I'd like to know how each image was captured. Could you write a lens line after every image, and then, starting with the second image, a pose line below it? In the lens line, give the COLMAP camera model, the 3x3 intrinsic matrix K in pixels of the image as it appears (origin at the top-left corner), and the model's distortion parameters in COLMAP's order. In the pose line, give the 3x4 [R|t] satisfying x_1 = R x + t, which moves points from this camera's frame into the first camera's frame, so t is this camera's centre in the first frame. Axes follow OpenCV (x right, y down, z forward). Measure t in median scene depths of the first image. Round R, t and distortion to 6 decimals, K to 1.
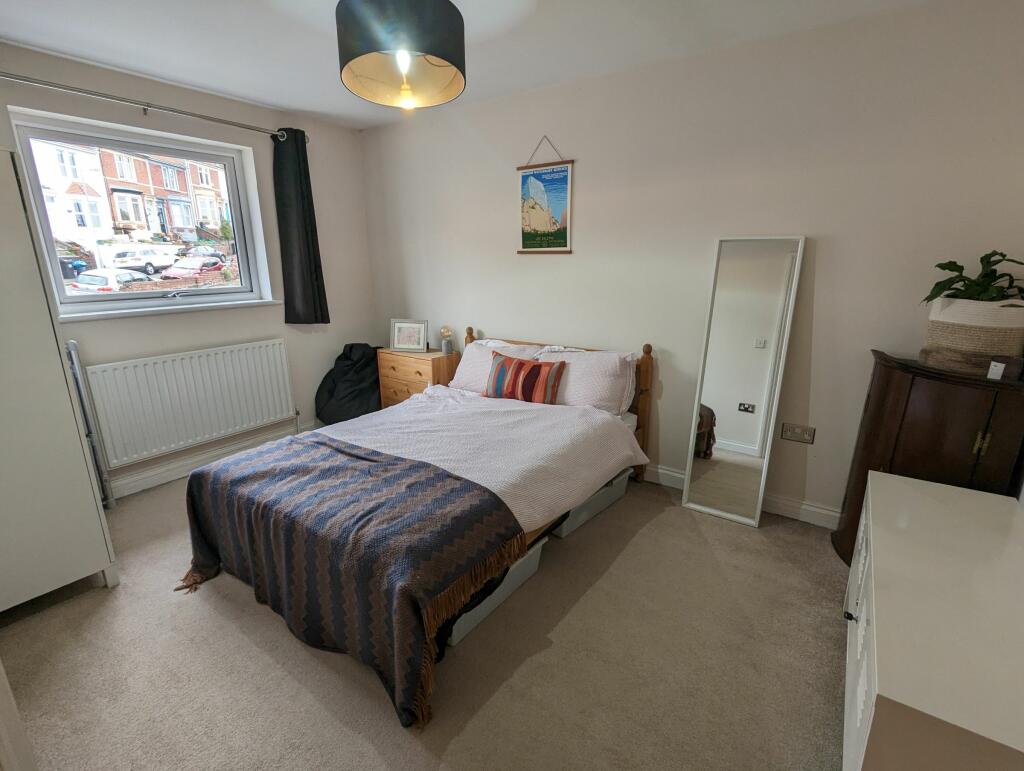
lens RADIAL K [[486.9, 0, 512.0], [0, 486.9, 385.5], [0, 0, 1]] dist [0.003439, -0.001076]
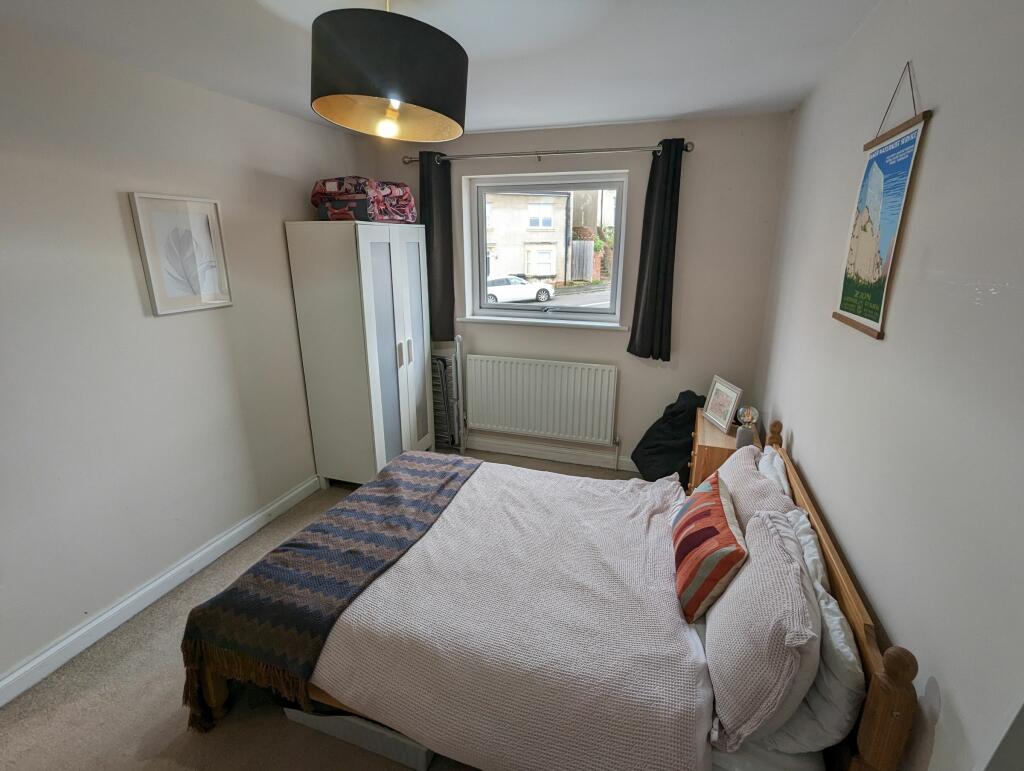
lens RADIAL K [[486.9, 0, 512.0], [0, 486.9, 385.5], [0, 0, 1]] dist [0.003439, -0.001076]
pose [[0.289953, 0.274504, -0.916828, 0.423663], [-0.248262, 0.946763, 0.204952, -0.239570], [0.924280, 0.168187, 0.342666, 0.564935]]
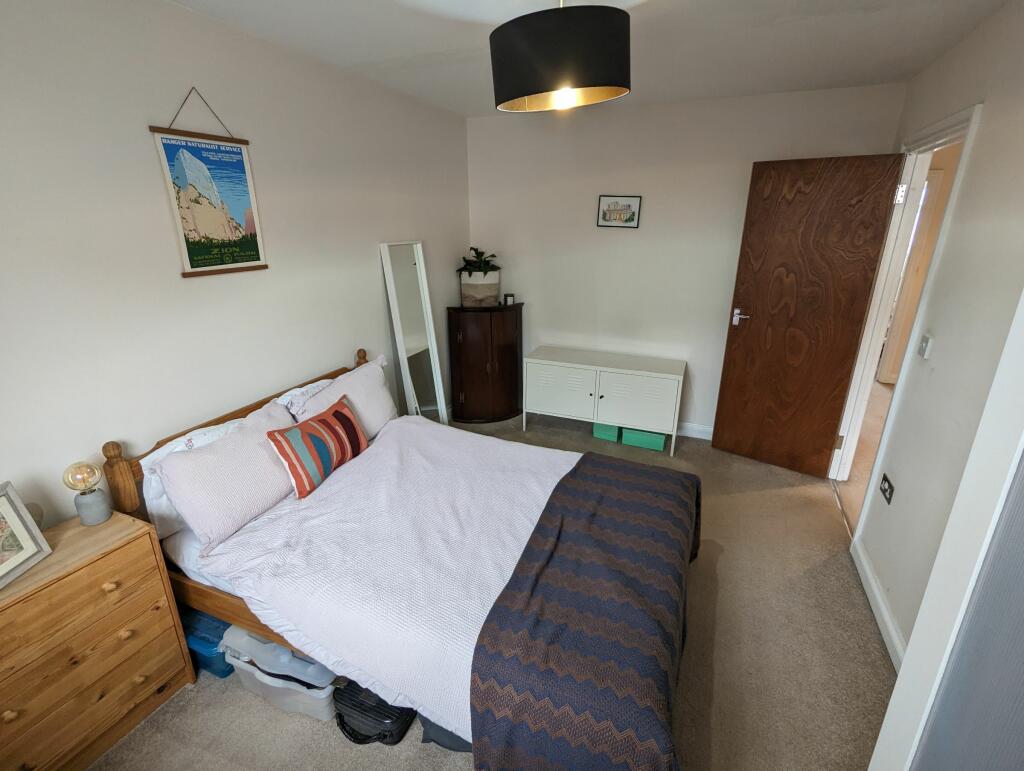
lens RADIAL K [[486.9, 0, 512.0], [0, 486.9, 385.5], [0, 0, 1]] dist [0.003439, -0.001076]
pose [[-0.198695, -0.321110, 0.925964, -0.696852], [0.250950, 0.896635, 0.364788, -0.287505], [-0.947388, 0.304852, -0.097574, 0.768968]]
